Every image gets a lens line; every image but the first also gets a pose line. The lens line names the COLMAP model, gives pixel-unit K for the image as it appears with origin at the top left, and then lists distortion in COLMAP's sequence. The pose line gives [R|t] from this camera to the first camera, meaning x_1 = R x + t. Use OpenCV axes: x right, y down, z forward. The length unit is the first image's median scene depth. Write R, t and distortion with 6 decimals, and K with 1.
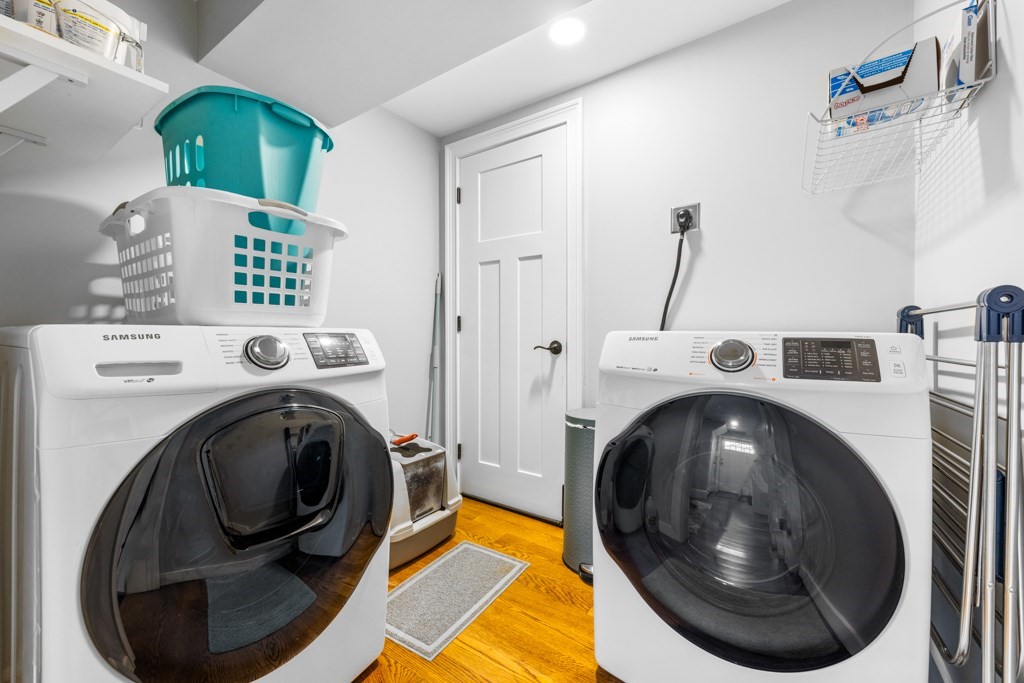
lens RADIAL K [[409.8, 0, 513.8], [0, 409.8, 338.9], [0, 0, 1]] dist [0.003951, 0.000217]
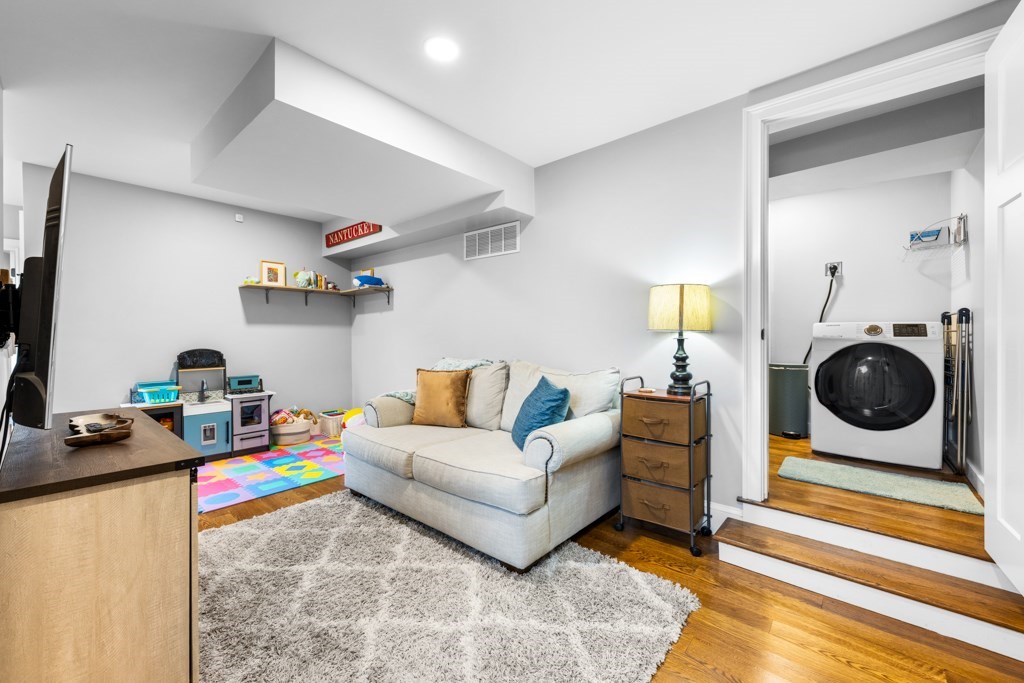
lens RADIAL K [[409.8, 0, 510.4], [0, 409.8, 338.3], [0, 0, 1]] dist [0.003951, 0.000217]
pose [[0.992430, -0.002137, -0.122791, -1.700692], [0.002348, 0.999996, 0.001574, 0.088719], [0.122787, -0.001850, 0.992431, -2.260675]]
